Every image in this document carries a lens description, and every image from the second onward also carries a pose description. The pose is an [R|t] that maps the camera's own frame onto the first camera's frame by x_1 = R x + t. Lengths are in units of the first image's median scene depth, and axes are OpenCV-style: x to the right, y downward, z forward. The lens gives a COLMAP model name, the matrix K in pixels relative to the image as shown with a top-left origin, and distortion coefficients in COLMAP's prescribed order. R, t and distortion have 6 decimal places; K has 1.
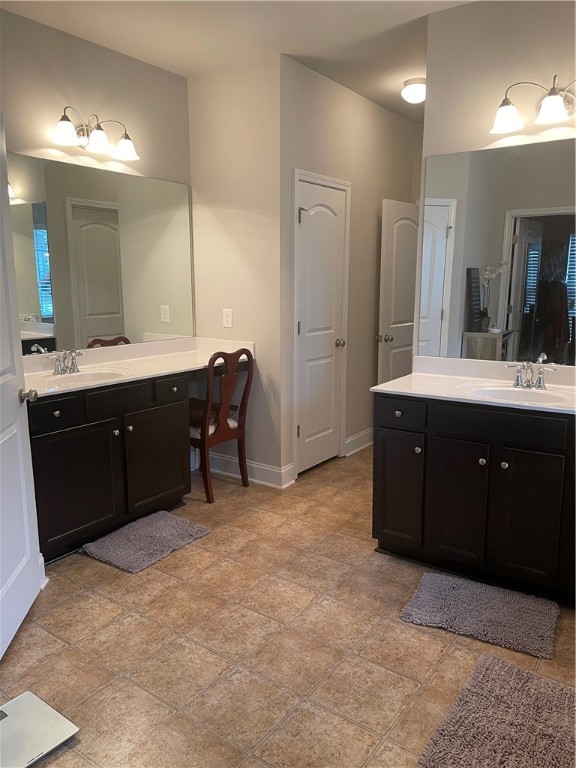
lens RADIAL K [[578.2, 0, 288.0], [0, 578.2, 387.8], [0, 0, 1]] dist [0.094402, -0.125440]
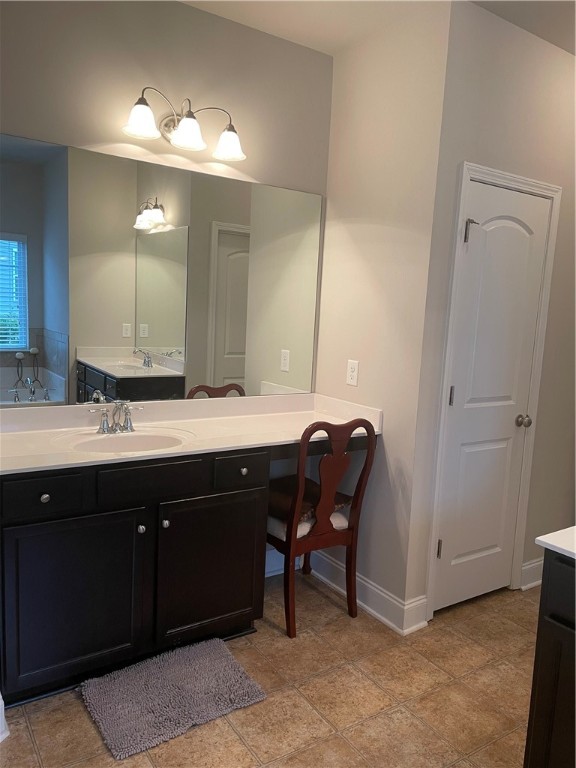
lens RADIAL K [[578.2, 0, 287.6], [0, 578.2, 387.7], [0, 0, 1]] dist [0.094402, -0.125440]
pose [[0.933491, 0.088465, -0.347517, 0.087698], [-0.111512, 0.992658, -0.046848, -0.070103], [0.340821, 0.082485, 0.936503, 0.352814]]
